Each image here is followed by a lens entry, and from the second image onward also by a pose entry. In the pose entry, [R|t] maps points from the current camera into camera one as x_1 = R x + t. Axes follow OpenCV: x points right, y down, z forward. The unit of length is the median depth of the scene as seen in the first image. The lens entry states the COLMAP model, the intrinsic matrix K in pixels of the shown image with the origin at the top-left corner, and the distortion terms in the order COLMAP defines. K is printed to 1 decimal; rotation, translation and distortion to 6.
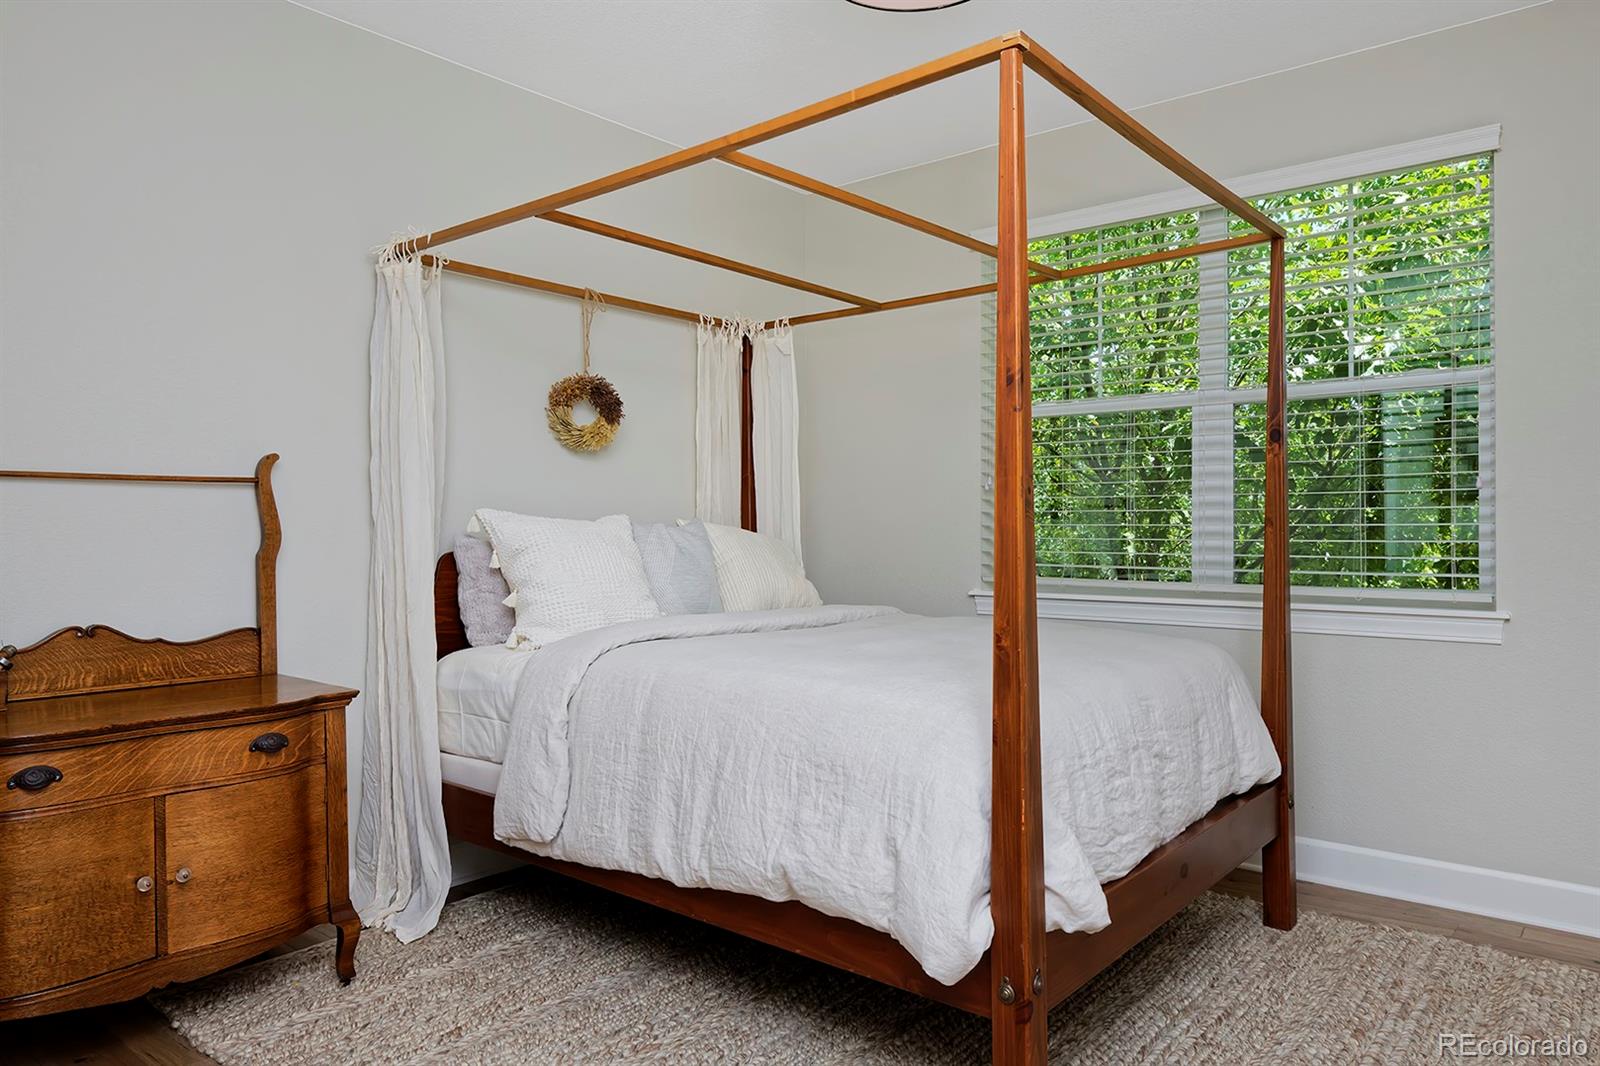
lens RADIAL K [[1059.1, 0, 800.0], [0, 1059.1, 533.0], [0, 0, 1]] dist [0.000459, 0.000038]
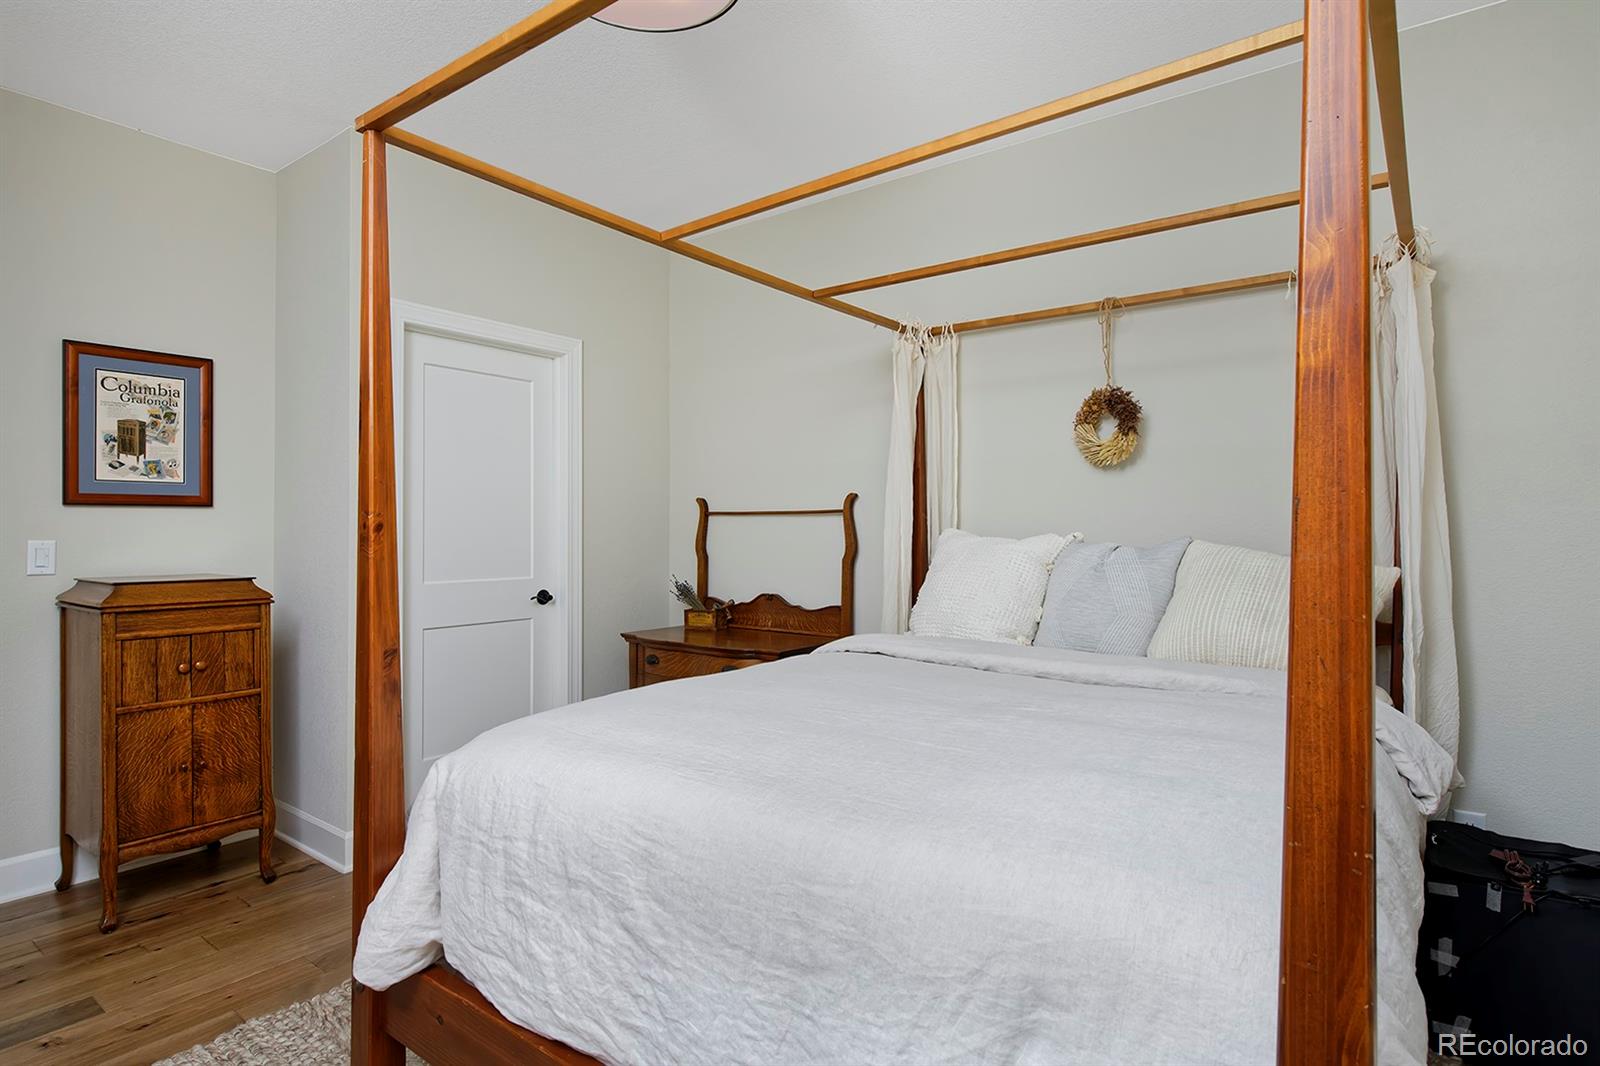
lens RADIAL K [[842.5, 0, 800.0], [0, 842.5, 533.0], [0, 0, 1]] dist [-0.000797, -0.000238]
pose [[0.045839, 0.007968, -0.998917, 0.704401], [-0.007893, 0.999940, 0.007614, -0.026533], [0.998918, 0.007536, 0.045899, 0.875761]]
